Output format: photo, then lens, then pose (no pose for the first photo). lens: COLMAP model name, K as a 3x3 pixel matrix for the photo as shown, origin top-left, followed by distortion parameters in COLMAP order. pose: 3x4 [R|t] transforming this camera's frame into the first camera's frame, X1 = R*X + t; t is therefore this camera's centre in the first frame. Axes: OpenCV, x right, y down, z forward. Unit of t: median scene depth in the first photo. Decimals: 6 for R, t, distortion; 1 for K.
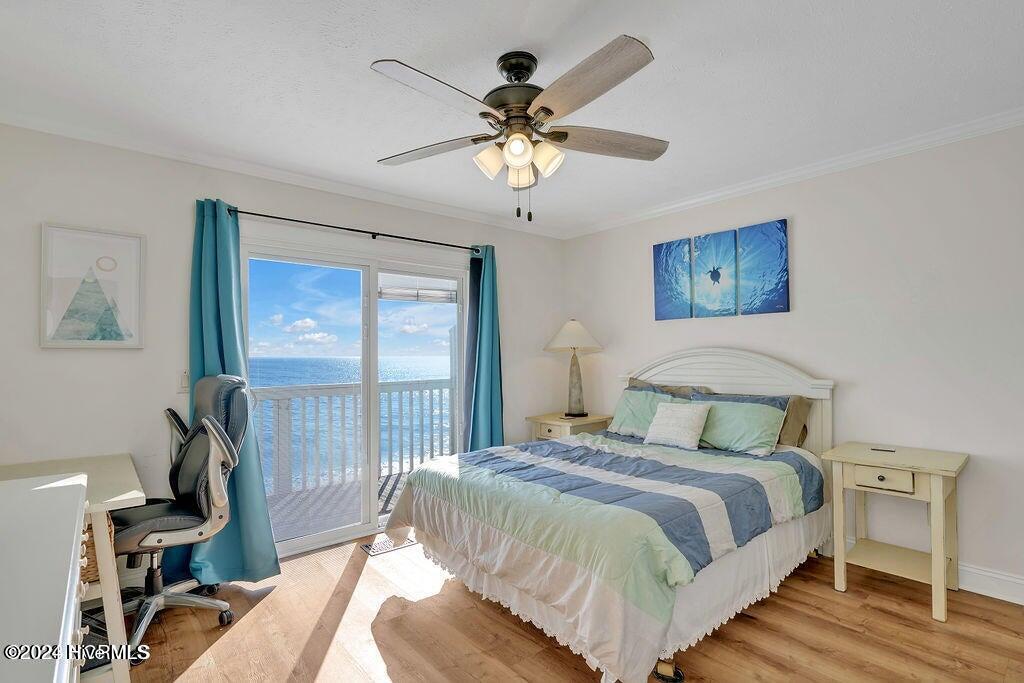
lens RADIAL K [[474.4, 0, 500.3], [0, 474.4, 343.3], [0, 0, 1]] dist [-0.014845, 0.000155]
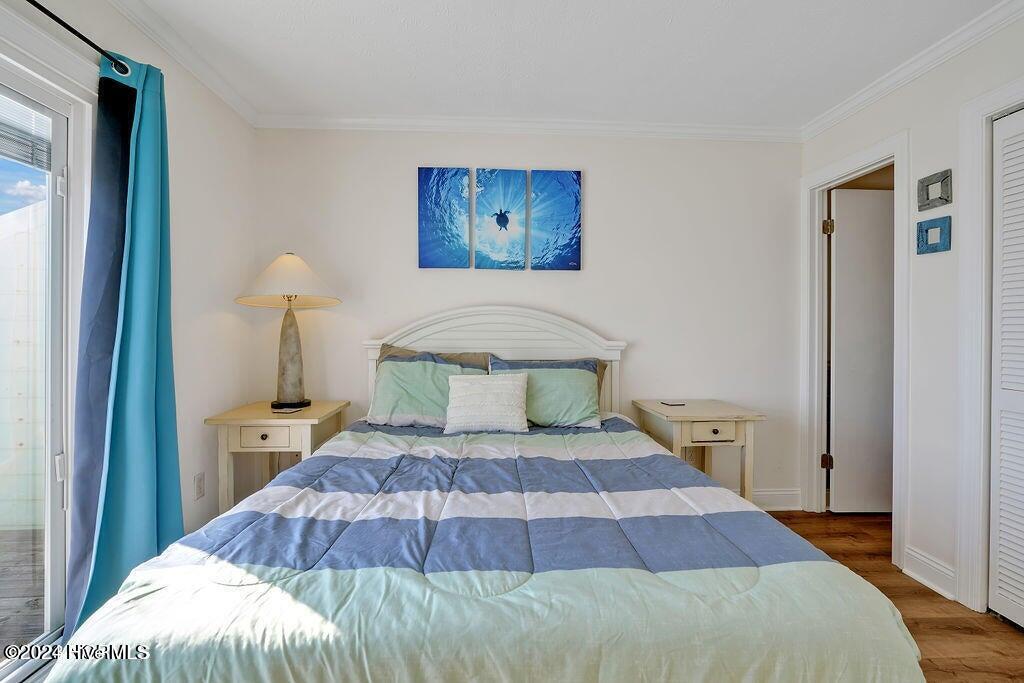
lens RADIAL K [[460.1, 0, 509.9], [0, 460.1, 329.1], [0, 0, 1]] dist [-0.019312, 0.000332]
pose [[0.608422, 0.017787, 0.793415, -0.178112], [-0.034379, 0.999401, 0.003959, 0.045677], [-0.792869, -0.029686, 0.608669, 0.481326]]
